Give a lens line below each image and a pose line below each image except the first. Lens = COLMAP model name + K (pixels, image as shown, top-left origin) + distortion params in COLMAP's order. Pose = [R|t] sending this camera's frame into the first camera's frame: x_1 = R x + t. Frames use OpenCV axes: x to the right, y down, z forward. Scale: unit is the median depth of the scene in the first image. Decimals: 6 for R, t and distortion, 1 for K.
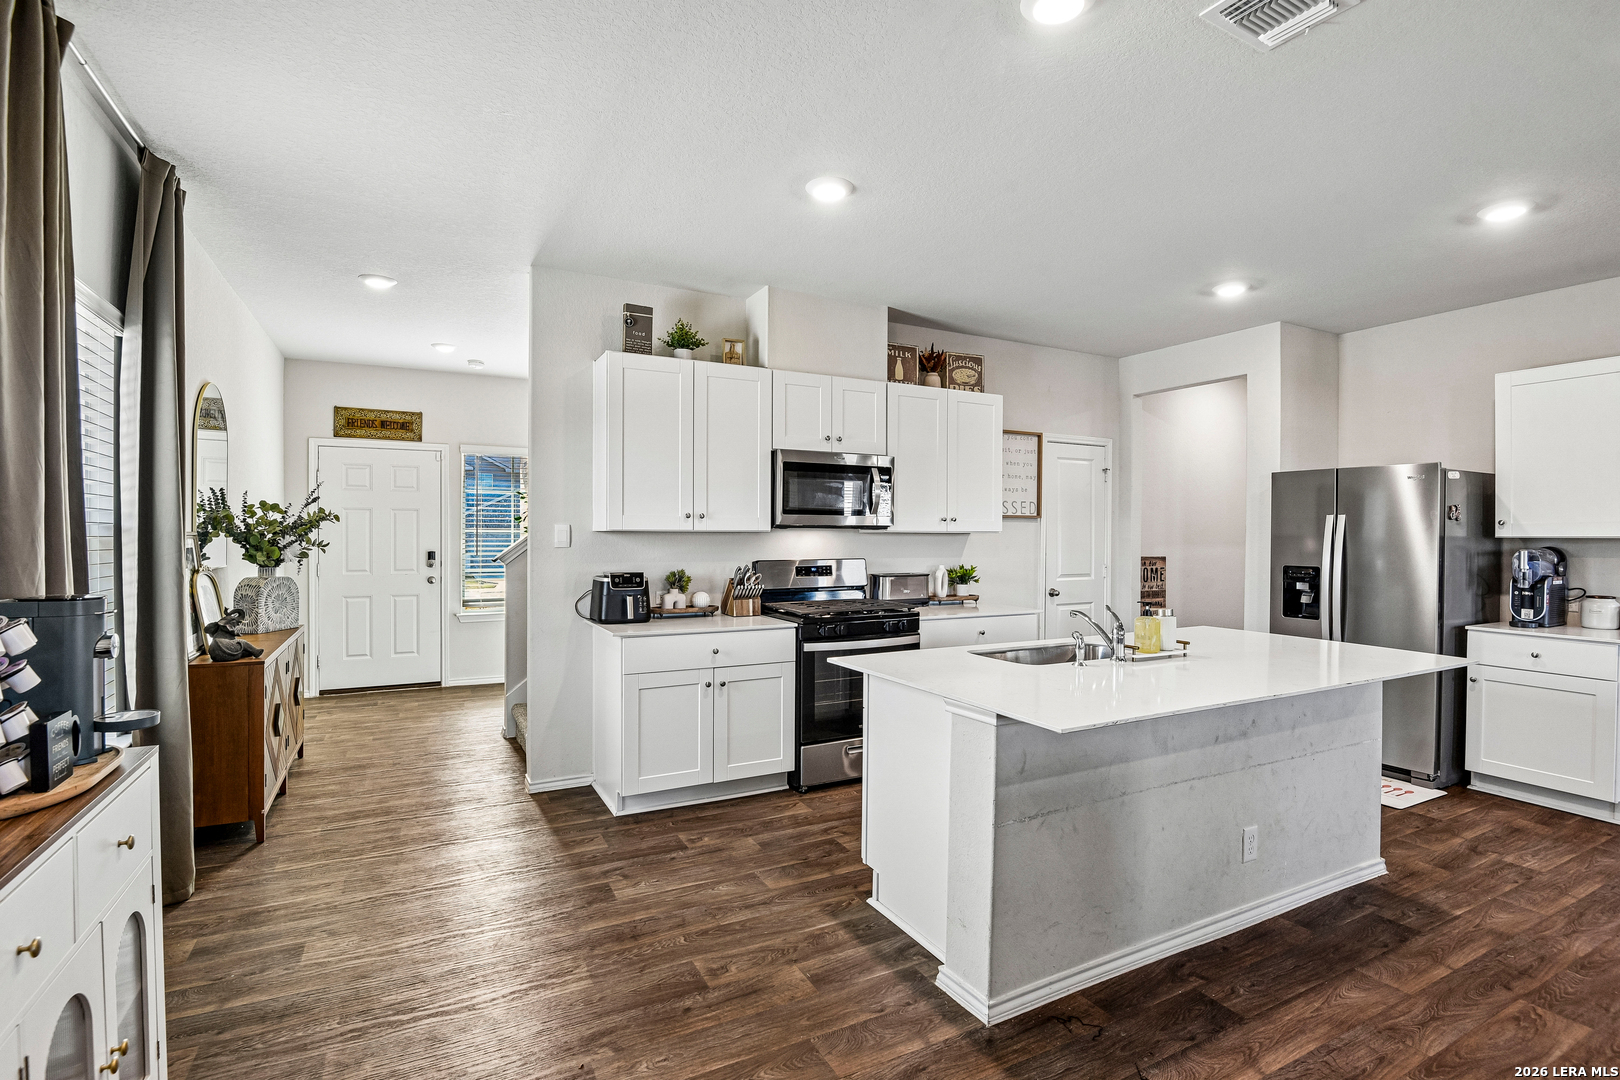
lens RADIAL K [[767.1, 0, 813.3], [0, 767.1, 530.6], [0, 0, 1]] dist [-0.015740, -0.005268]
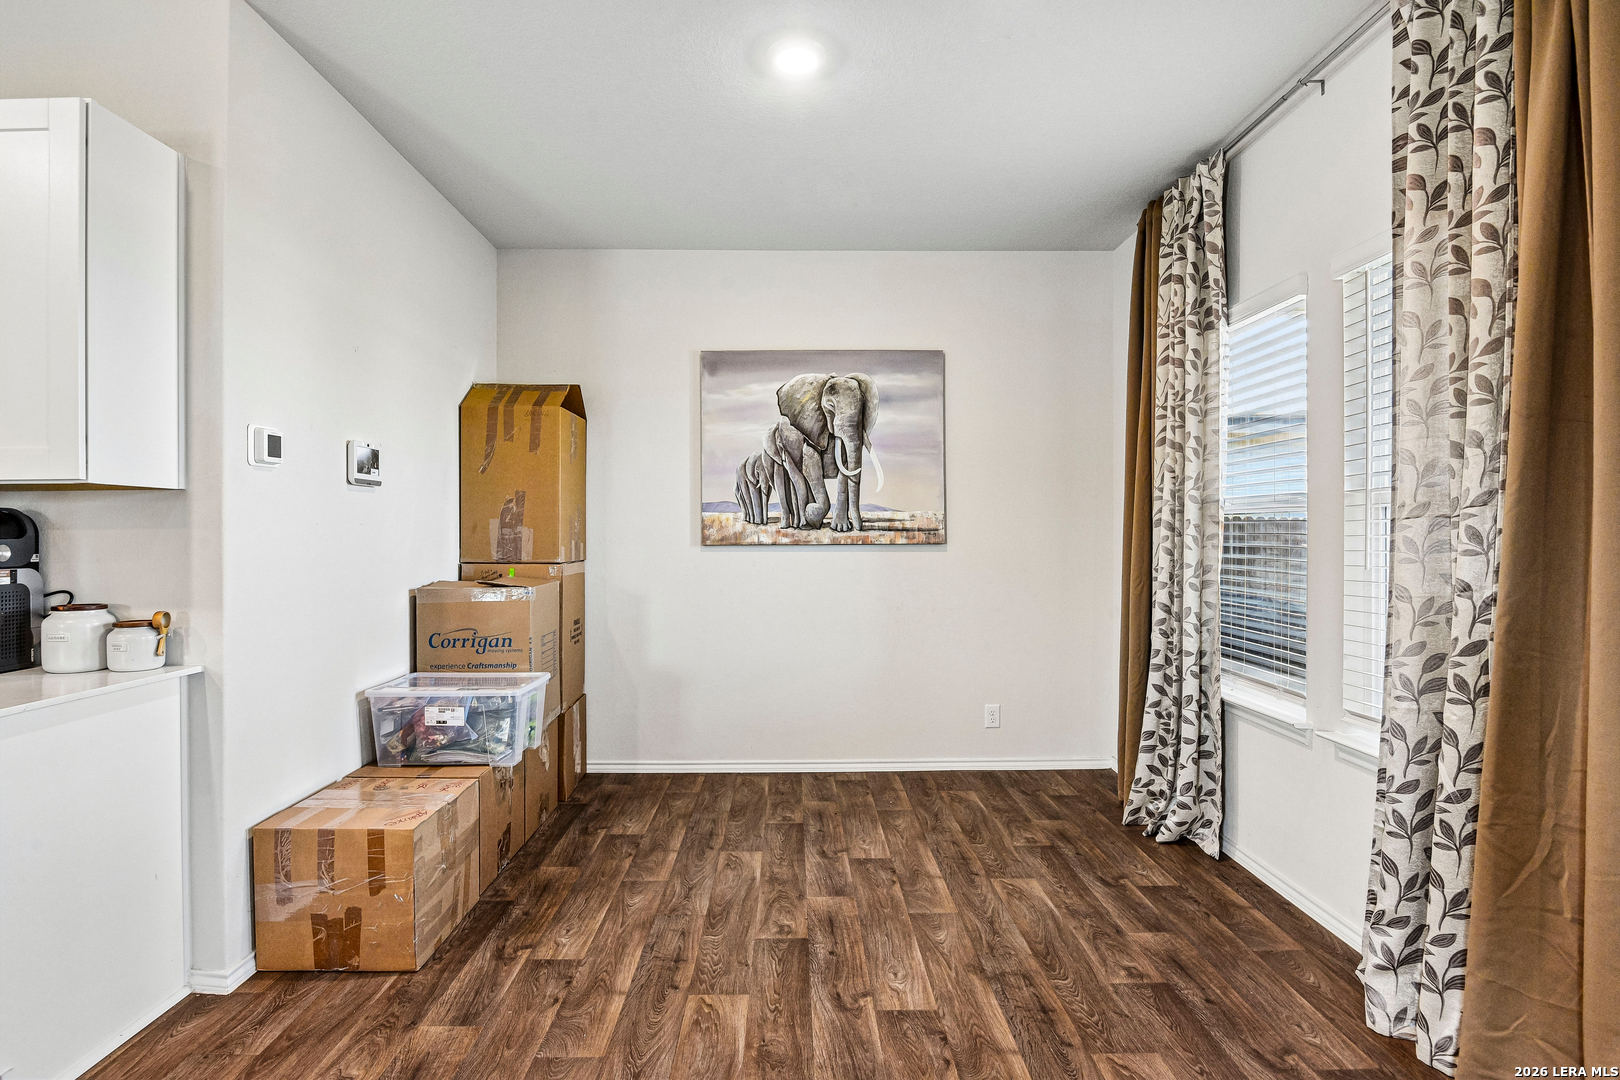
lens RADIAL K [[807.4, 0, 815.0], [0, 807.4, 539.2], [0, 0, 1]] dist [-0.008693, -0.001404]
pose [[0.435176, -0.010308, 0.900286, 0.735072], [0.000295, 0.999936, 0.011306, 0.035123], [-0.900345, -0.004655, 0.435151, 0.305191]]
